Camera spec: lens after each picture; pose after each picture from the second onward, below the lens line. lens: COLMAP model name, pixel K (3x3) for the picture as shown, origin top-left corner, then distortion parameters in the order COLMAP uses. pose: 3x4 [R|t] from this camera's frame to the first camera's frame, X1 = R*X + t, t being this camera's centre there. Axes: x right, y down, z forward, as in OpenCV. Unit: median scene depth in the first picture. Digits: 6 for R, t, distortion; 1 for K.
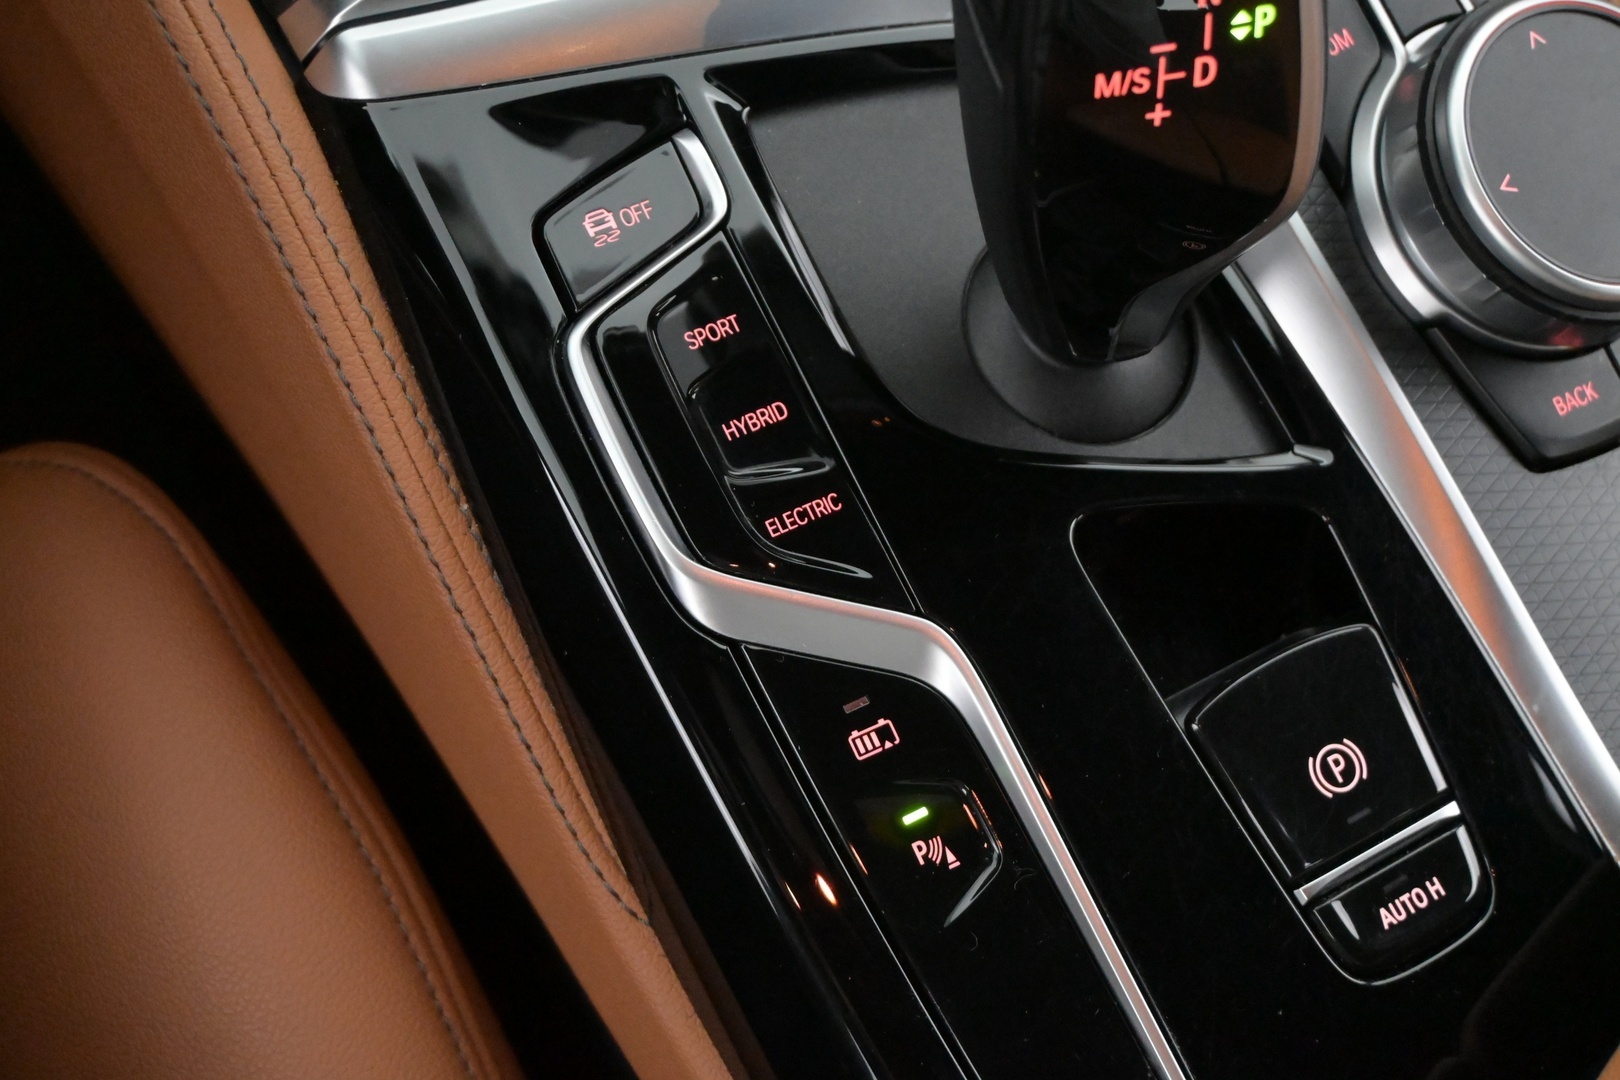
lens RADIAL K [[2443.8, 0, 810.0], [0, 2443.8, 540.0], [0, 0, 1]] dist [0.011827, 0.009346]
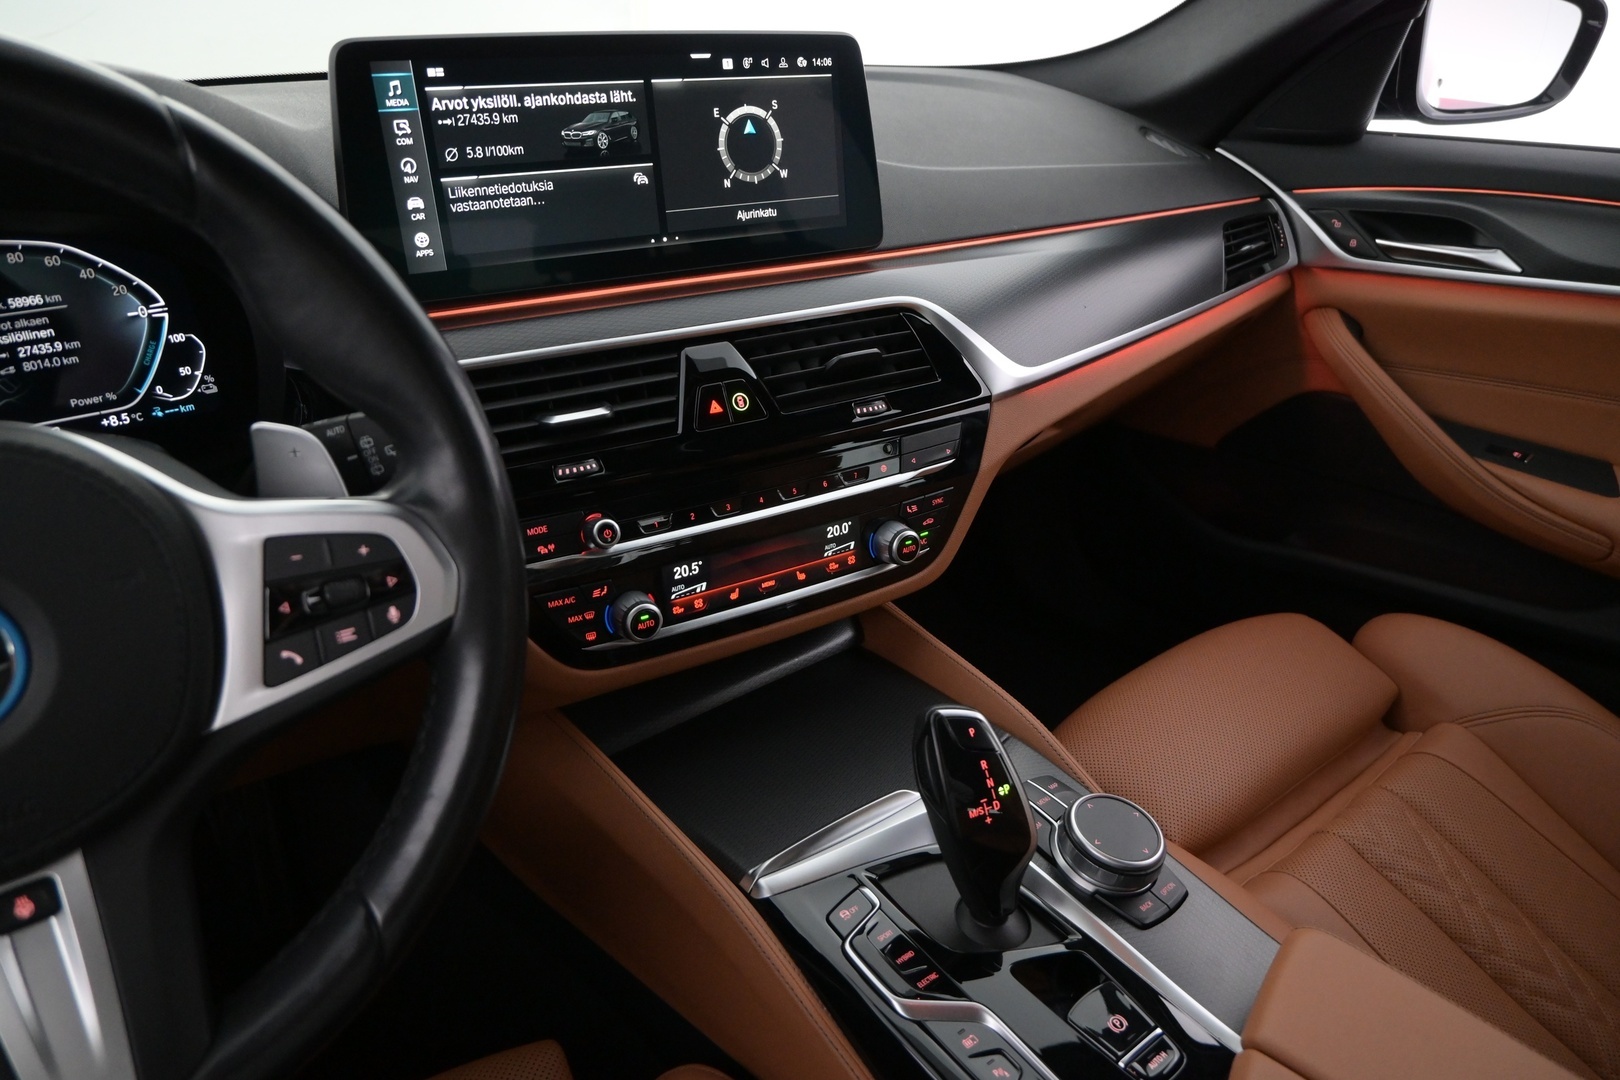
lens RADIAL K [[1109.4, 0, 810.0], [0, 1109.4, 540.0], [0, 0, 1]] dist [-0.003987, 0.007880]
pose [[0.971546, -0.220954, 0.085311, -0.149127], [0.222132, 0.725012, -0.651932, 0.485195], [0.082196, 0.652332, 0.753463, -0.495927]]
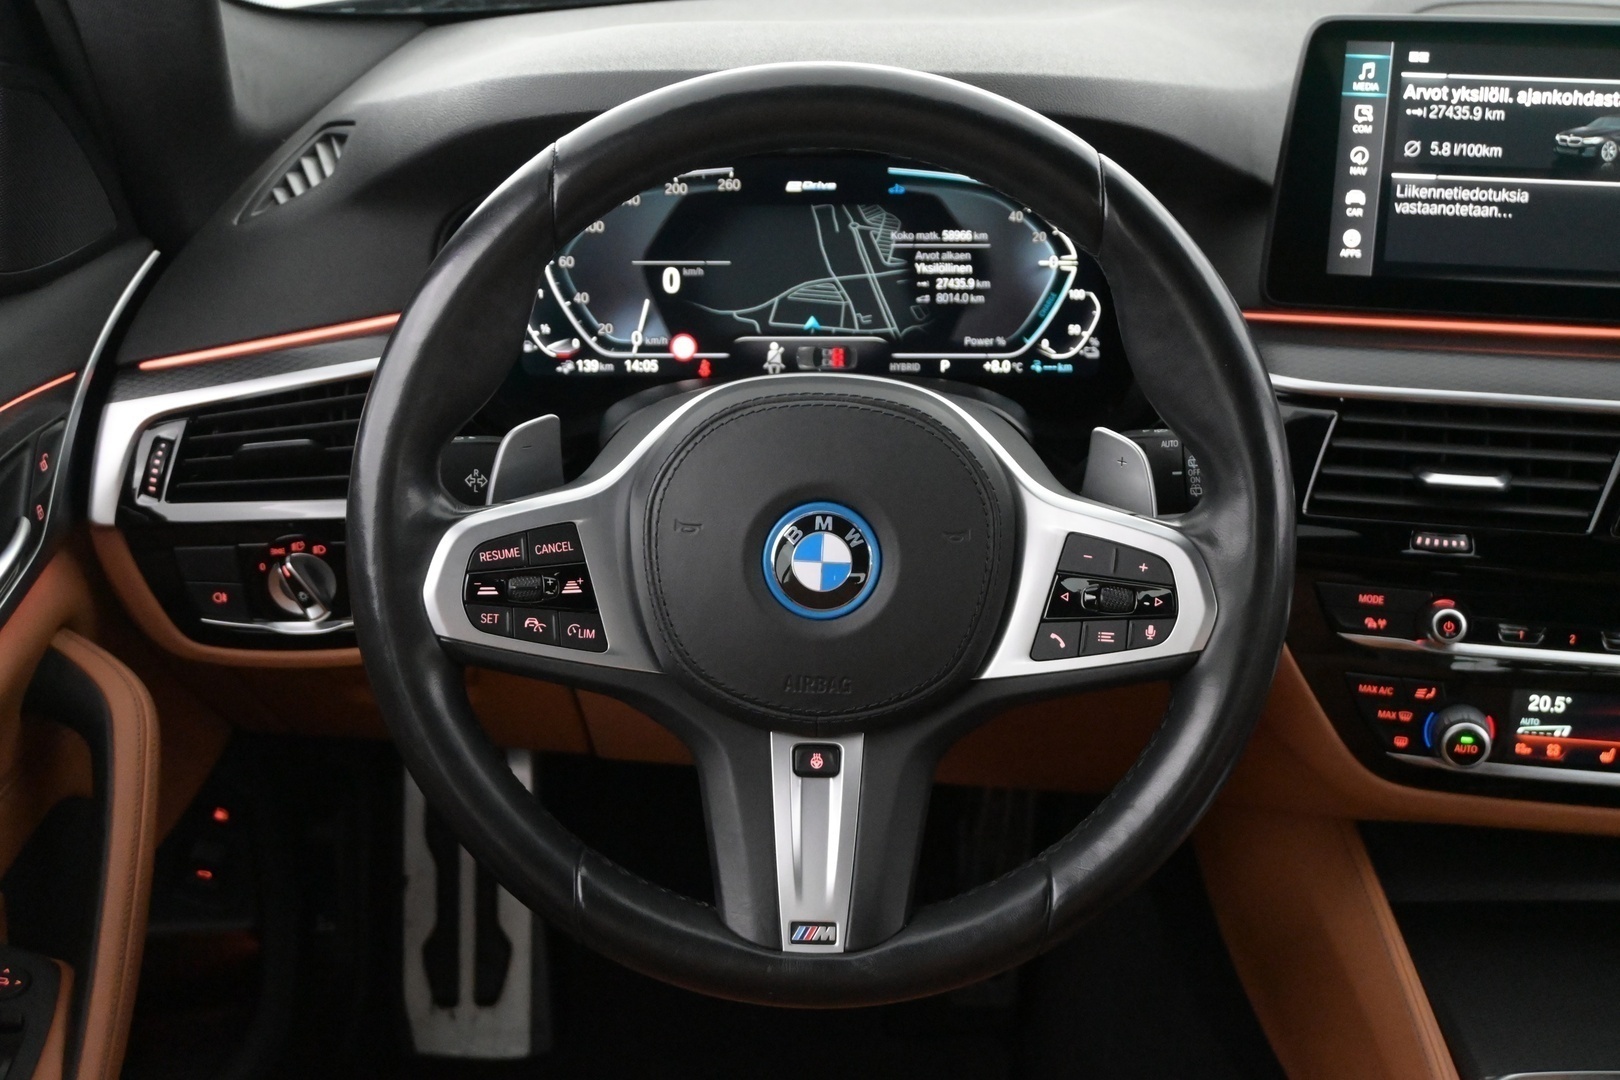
lens RADIAL K [[2270.9, 0, 810.0], [0, 2270.9, 540.0], [0, 0, 1]] dist [0.004443, -0.042662]
pose [[0.861665, 0.056568, -0.504315, 0.413008], [-0.402822, 0.680663, -0.611908, 1.267508], [0.308655, 0.730409, 0.609290, -1.284659]]
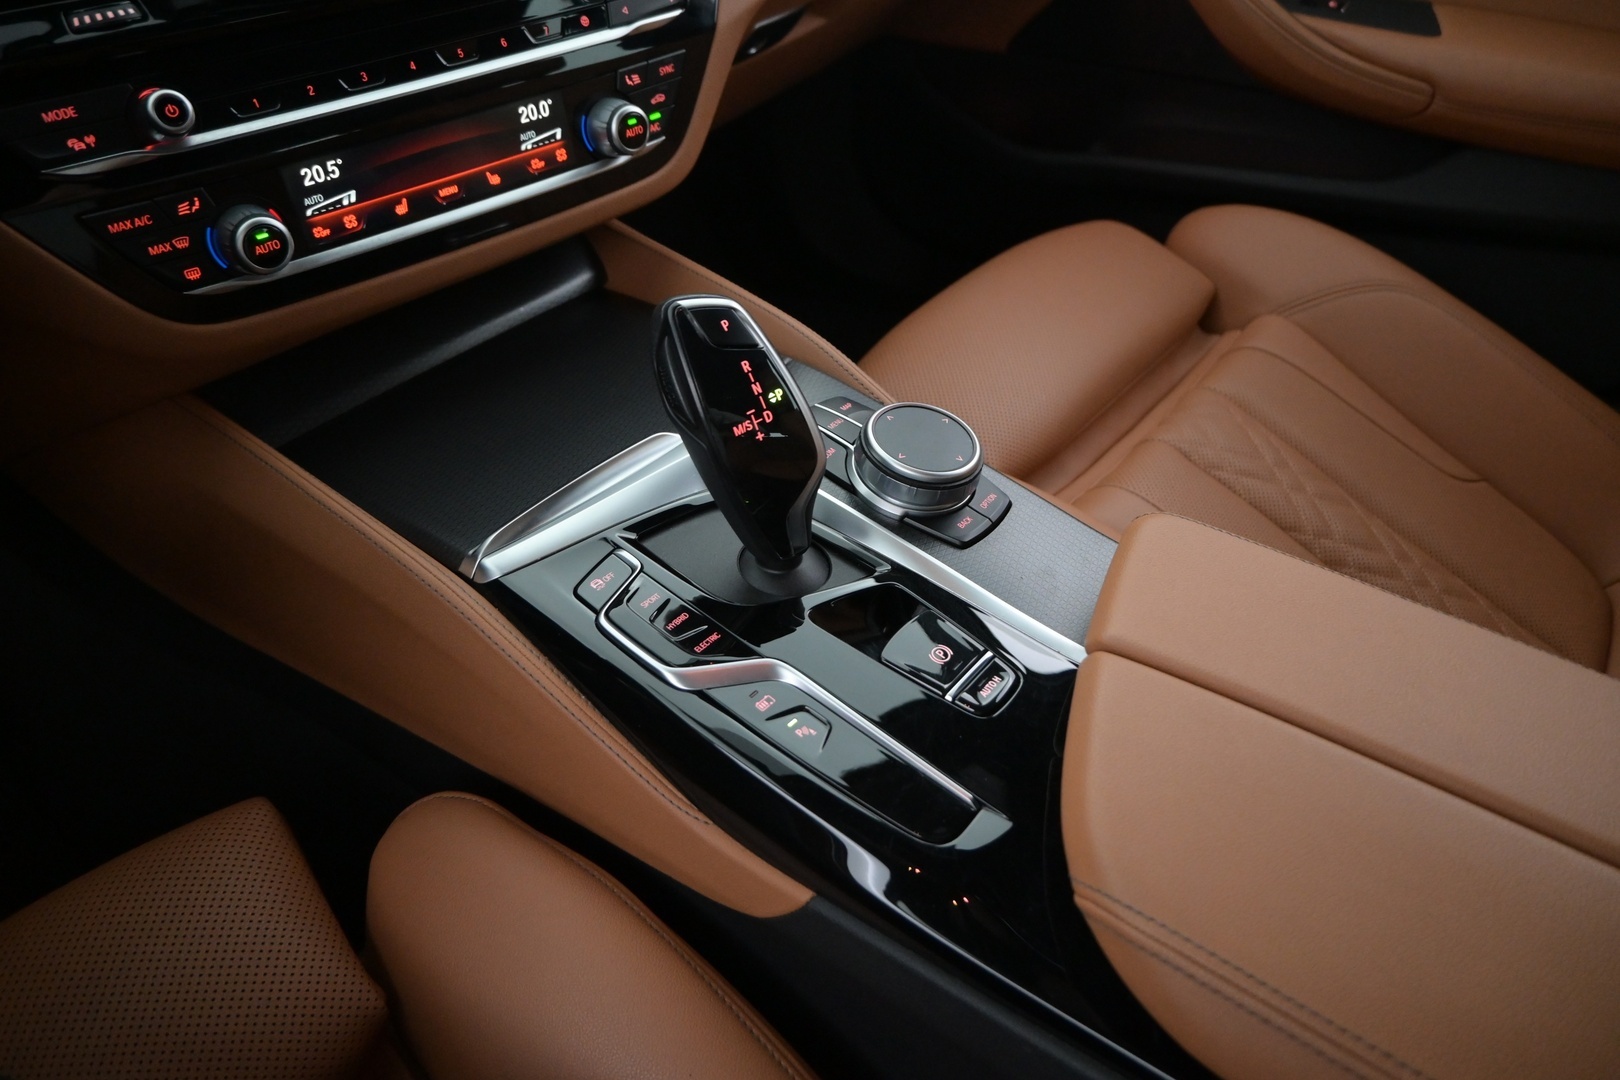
lens RADIAL K [[1110.6, 0, 810.0], [0, 1110.6, 540.0], [0, 0, 1]] dist [-0.002368, 0.000511]
pose [[0.912333, -0.373178, 0.168485, -0.060442], [0.408958, 0.810358, -0.419612, 0.433551], [0.020057, 0.451729, 0.891930, -0.091858]]
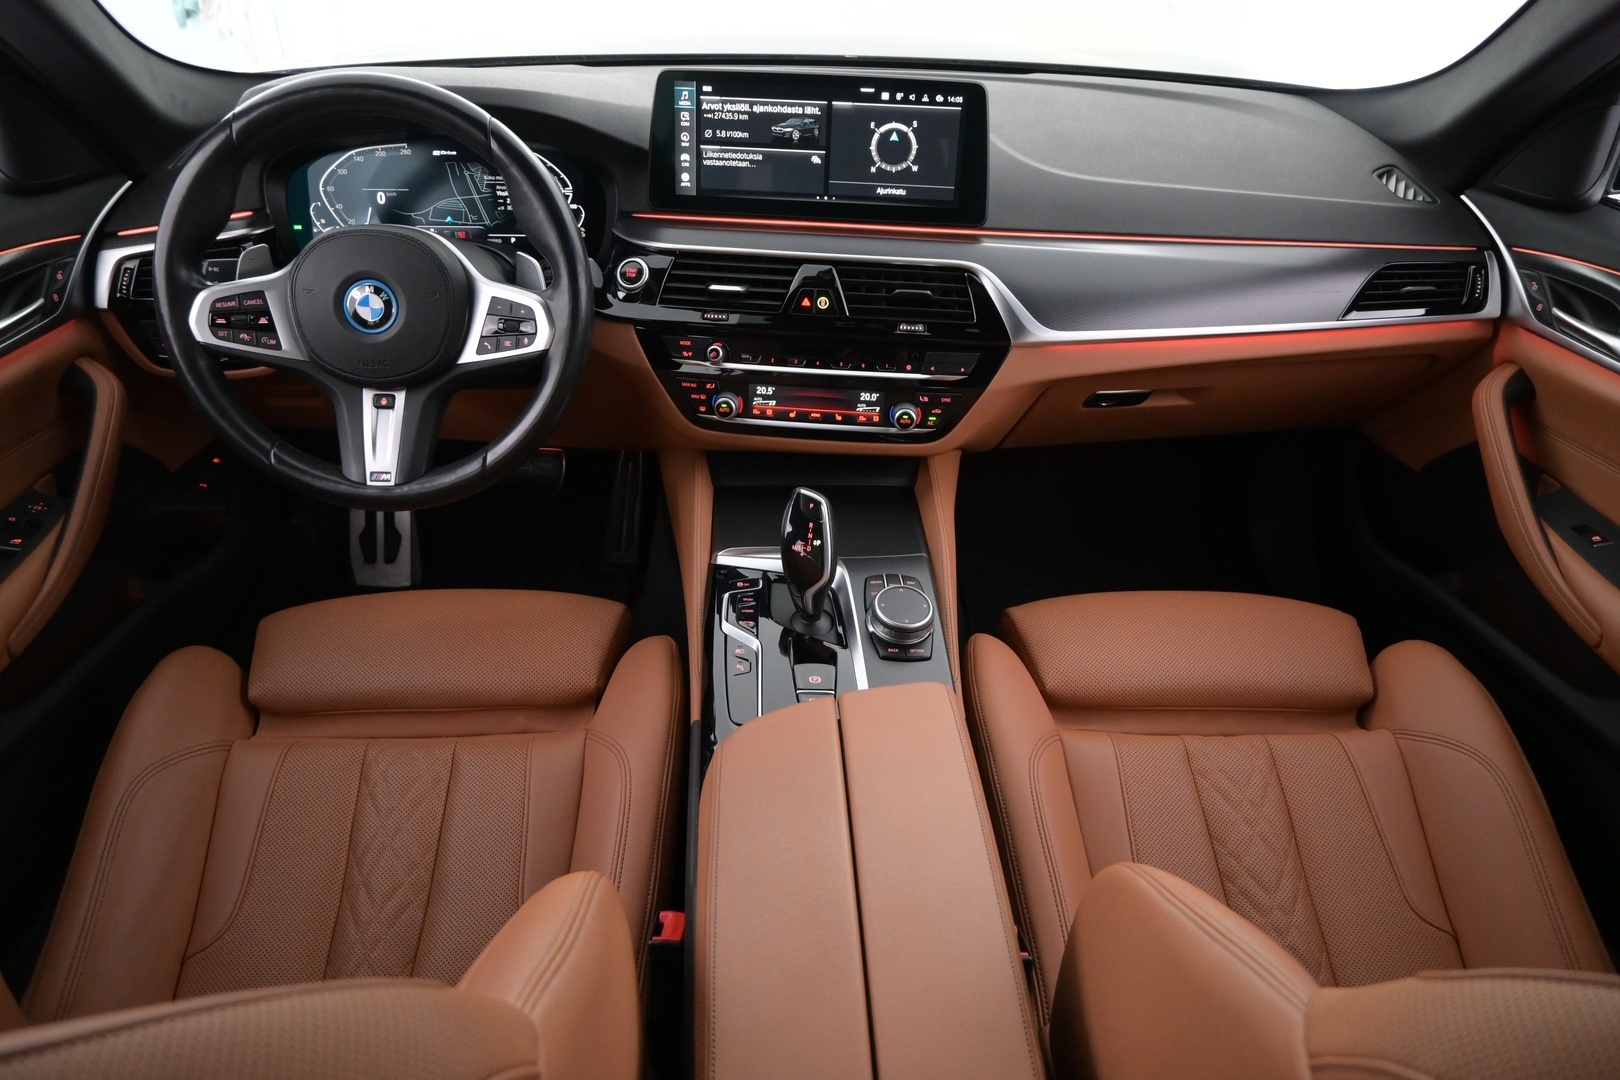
lens RADIAL K [[1109.4, 0, 810.0], [0, 1109.4, 540.0], [0, 0, 1]] dist [-0.003987, 0.007880]
pose [[0.882705, 0.110874, -0.456661, 1.334486], [-0.376203, 0.749070, -0.545313, 1.247722], [0.281610, 0.653147, 0.702919, -0.991806]]
